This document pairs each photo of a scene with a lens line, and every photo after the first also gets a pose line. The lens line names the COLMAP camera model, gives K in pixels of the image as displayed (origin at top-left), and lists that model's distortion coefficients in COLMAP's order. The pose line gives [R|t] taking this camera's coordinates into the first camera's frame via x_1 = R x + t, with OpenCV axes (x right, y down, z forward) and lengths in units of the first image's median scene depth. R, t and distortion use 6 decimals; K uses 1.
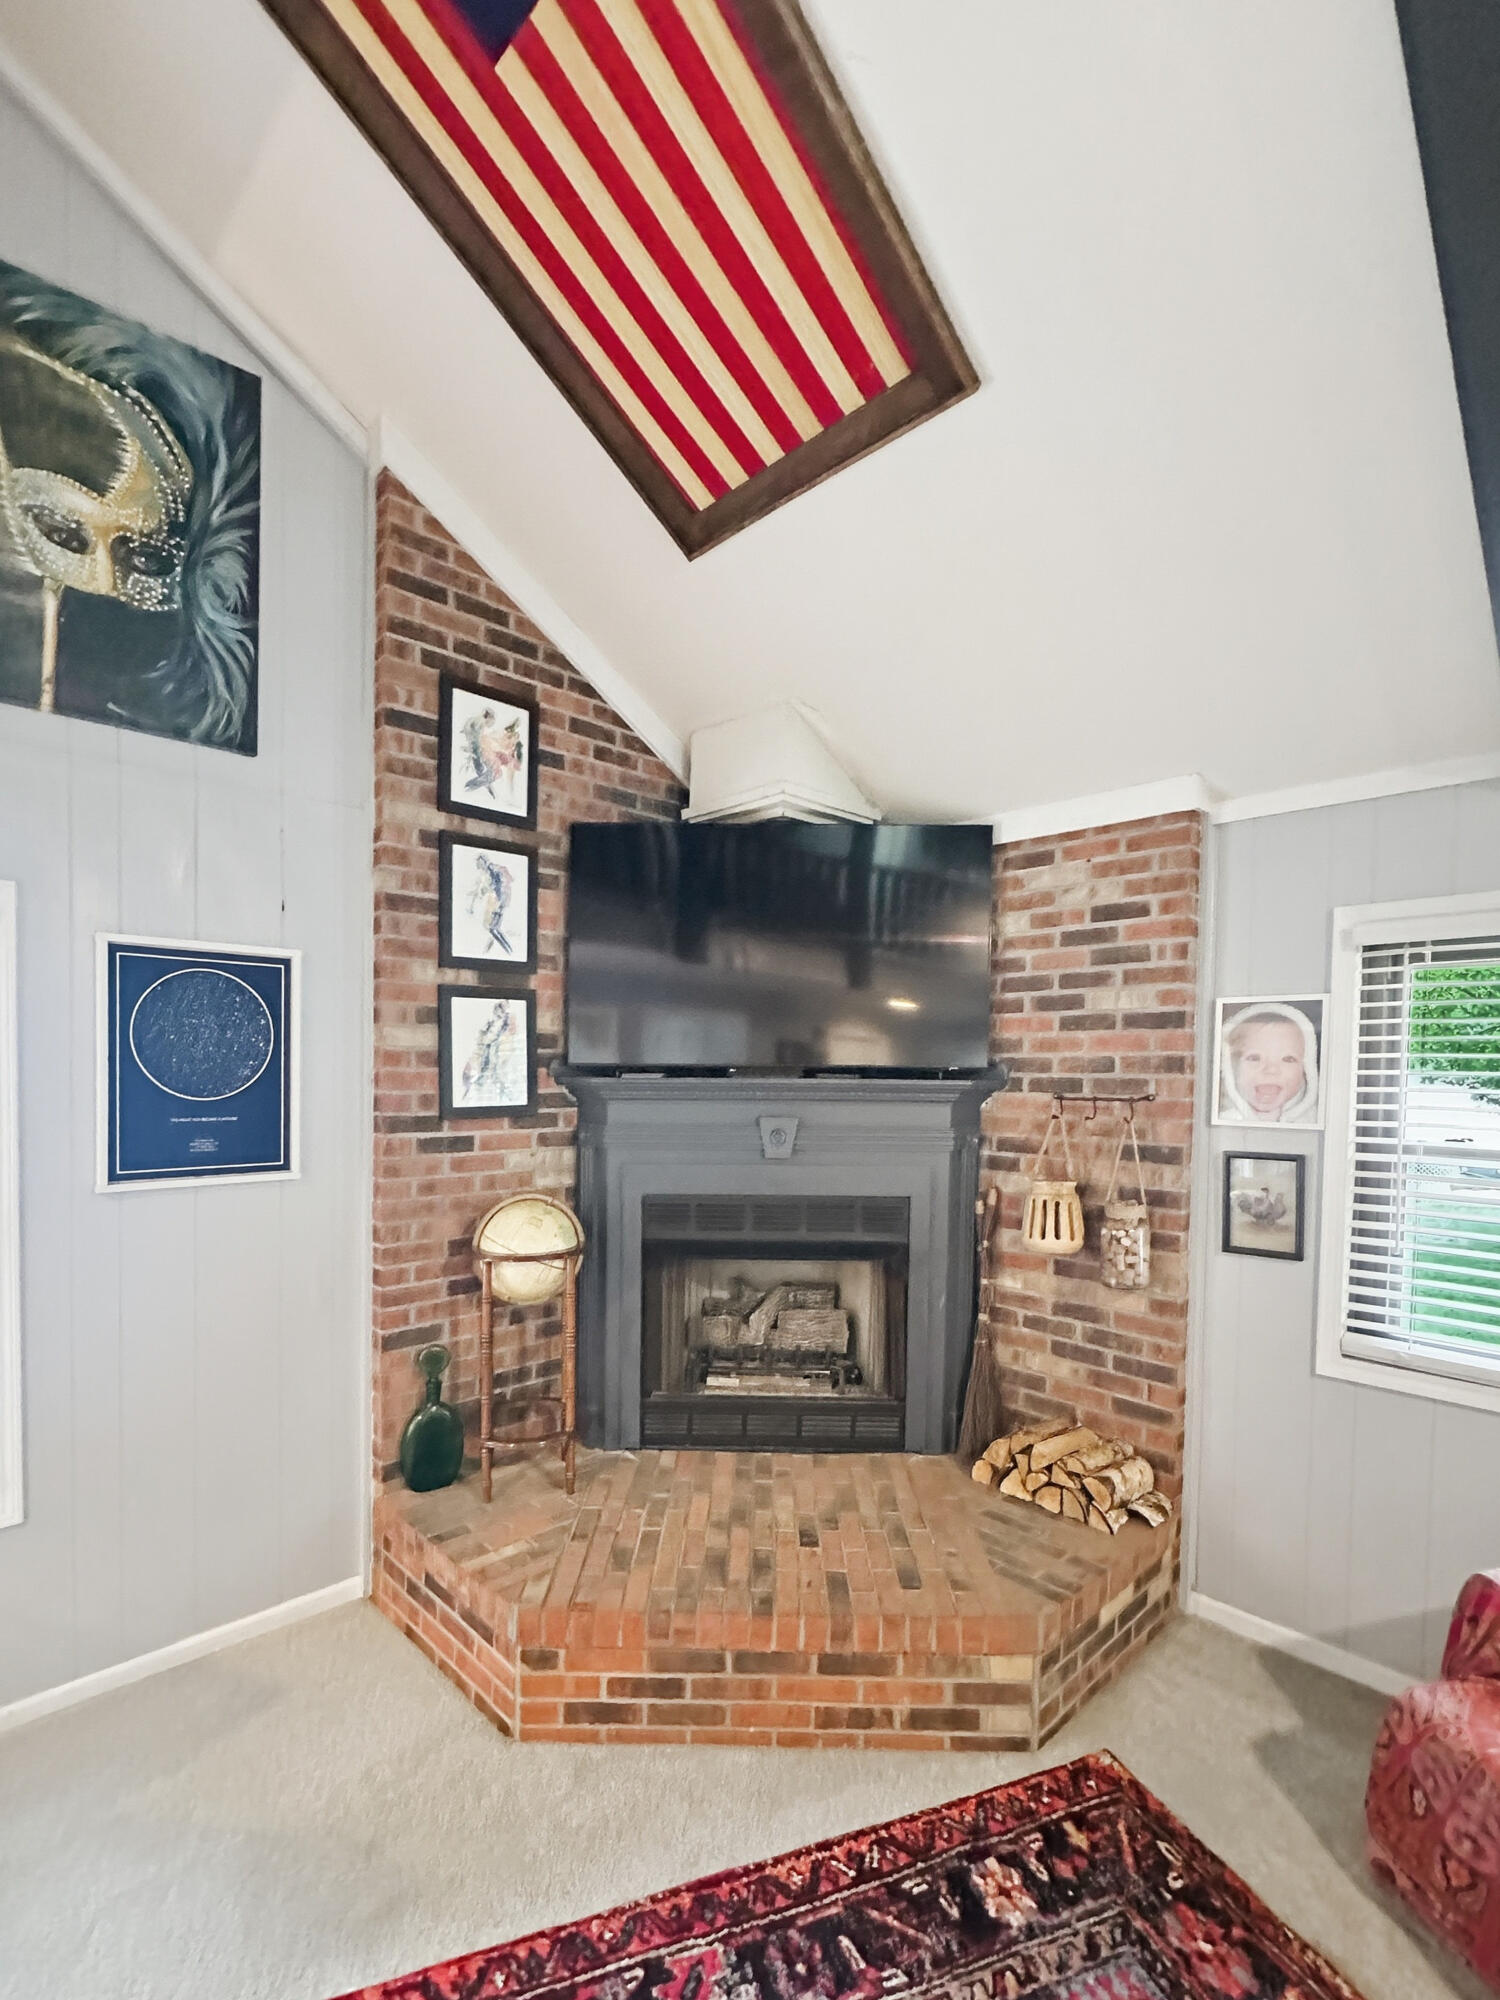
lens RADIAL K [[945.2, 0, 744.1], [0, 945.2, 1093.8], [0, 0, 1]] dist [-0.003784, -0.000380]
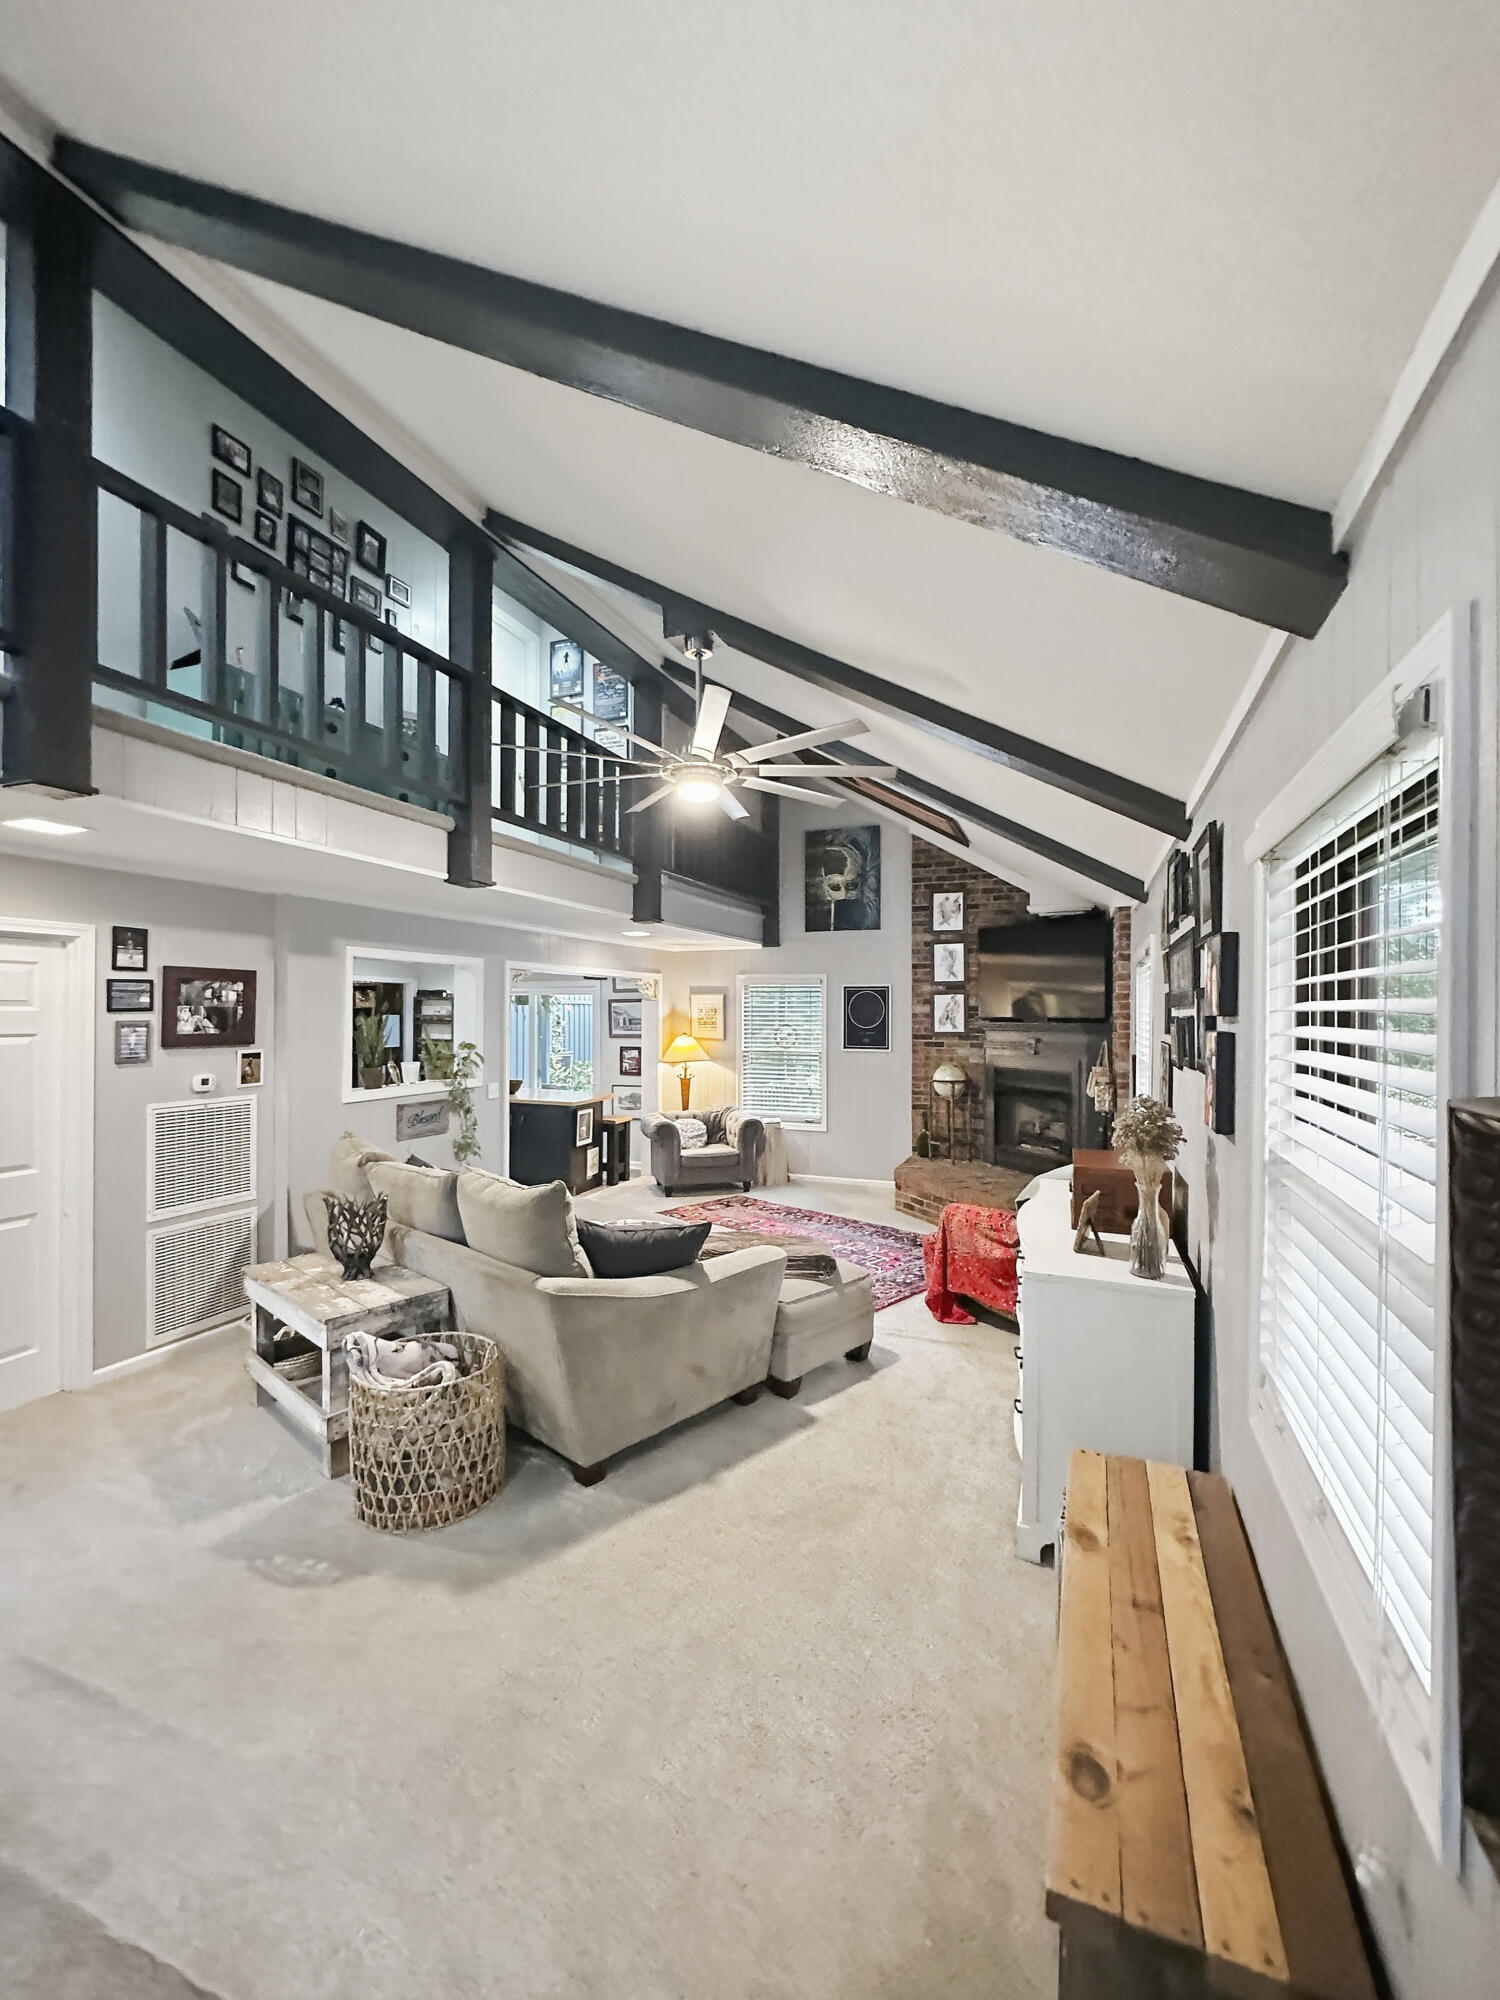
lens RADIAL K [[826.1, 0, 740.6], [0, 826.1, 1010.0], [0, 0, 1]] dist [-0.000093, -0.000181]
pose [[0.408741, -0.013474, -0.912551, 1.861962], [-0.023264, 0.999412, -0.025176, 0.025386], [0.912354, 0.031520, 0.408187, -0.641676]]
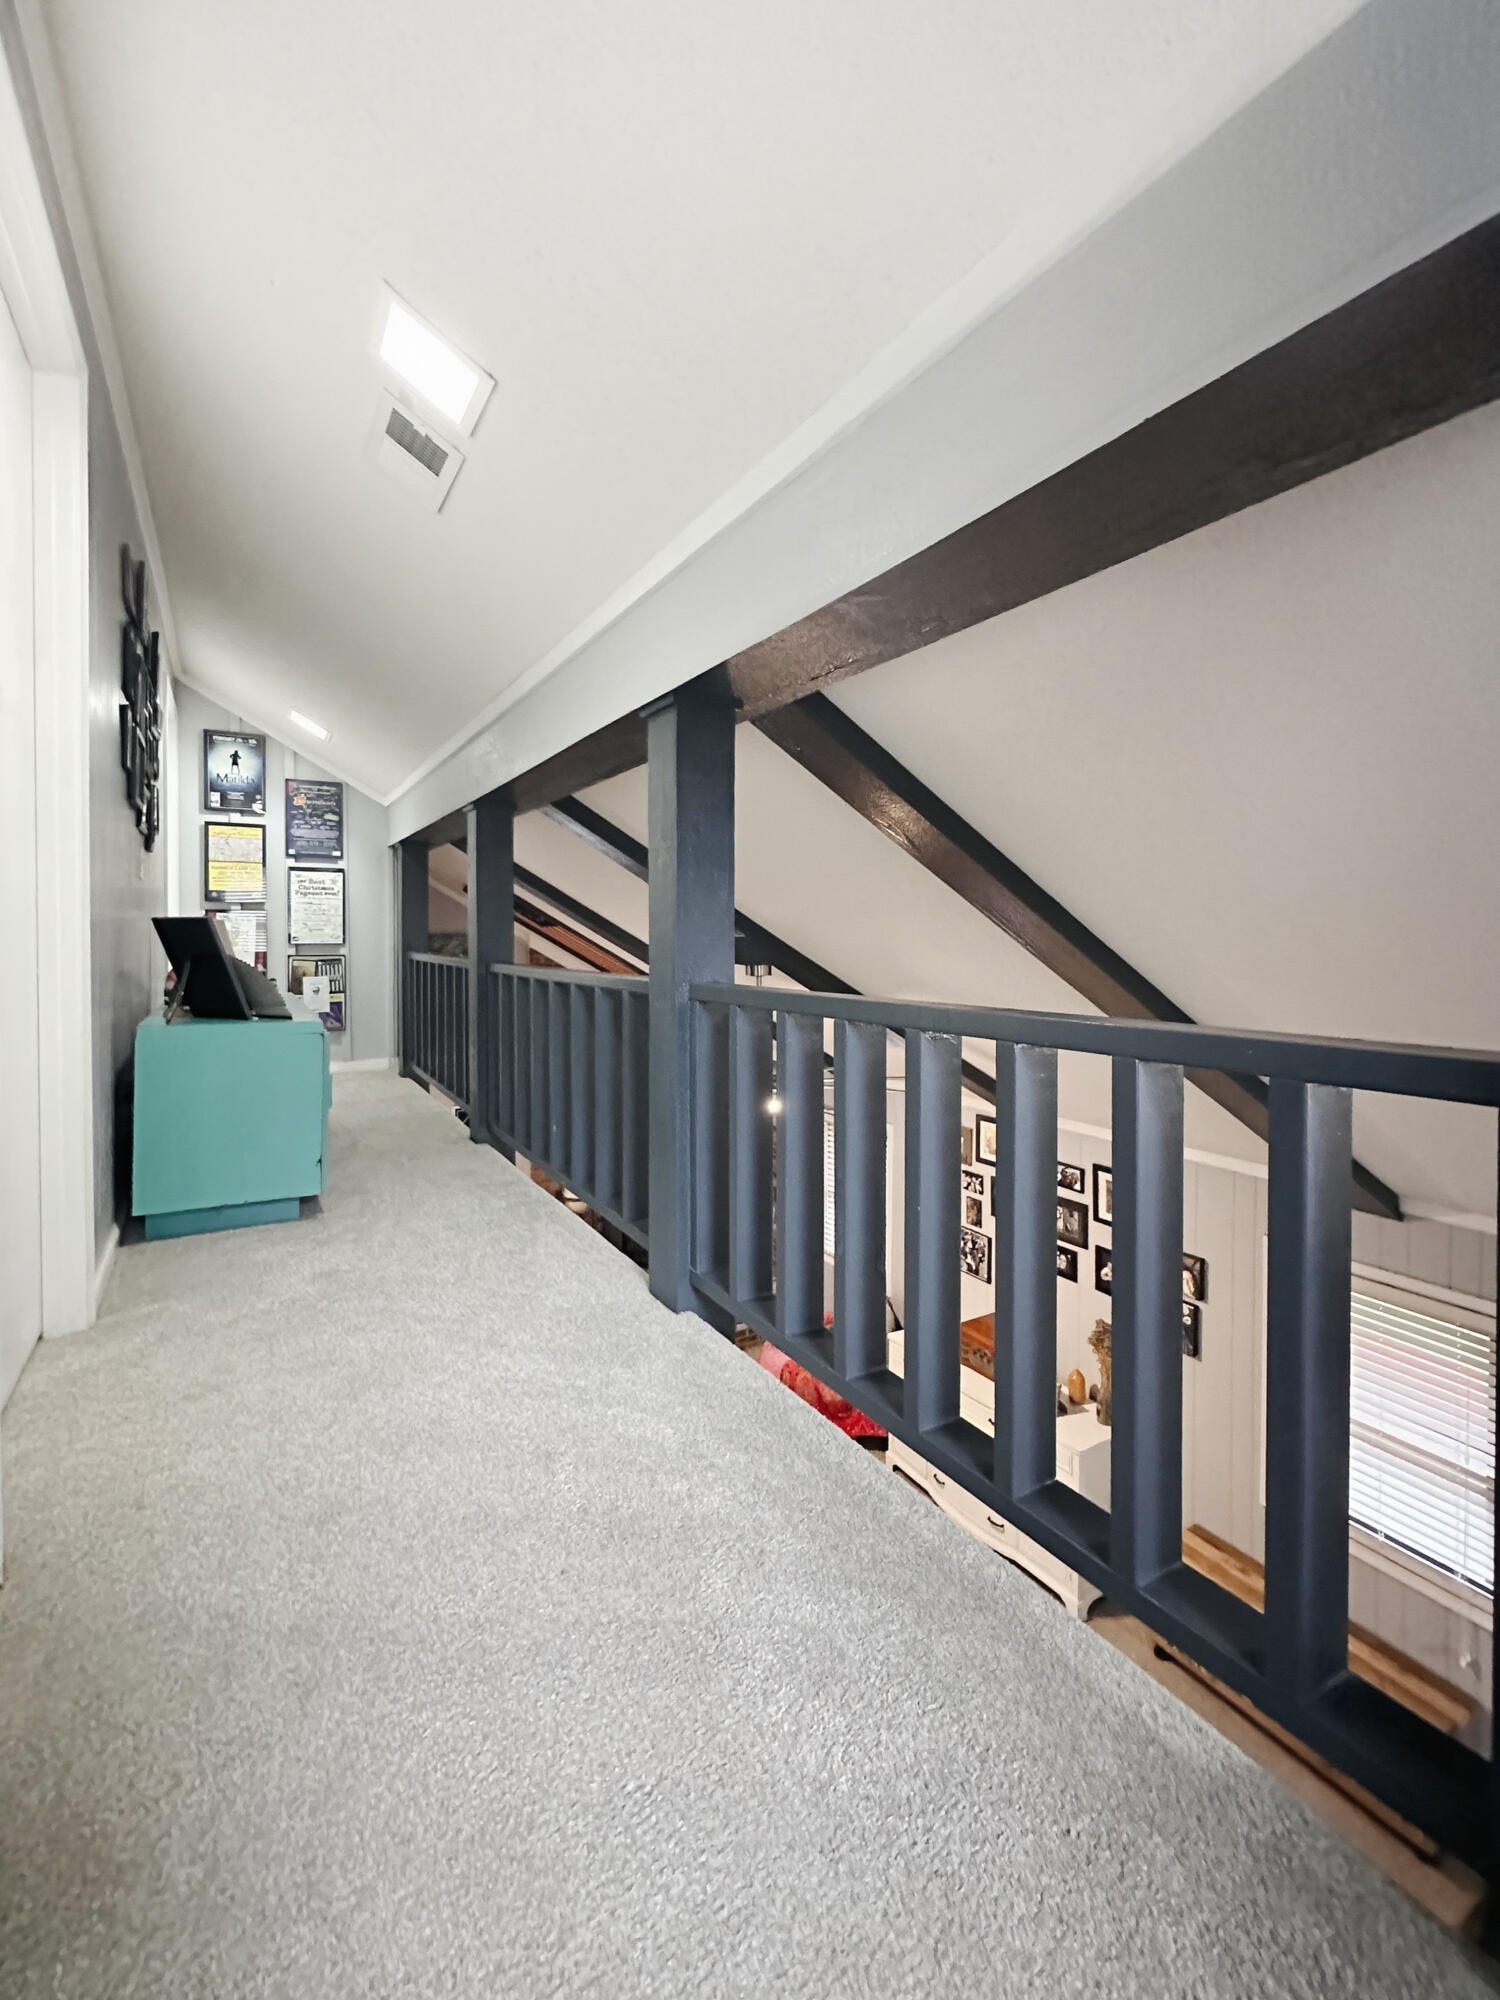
lens RADIAL K [[891.2, 0, 760.2], [0, 891.2, 941.5], [0, 0, 1]] dist [-0.001403, -0.000341]
pose [[0.974781, -0.009370, -0.222967, 0.988043], [0.005913, 0.999852, -0.016167, -0.606461], [0.223086, 0.014441, 0.974692, -1.678464]]
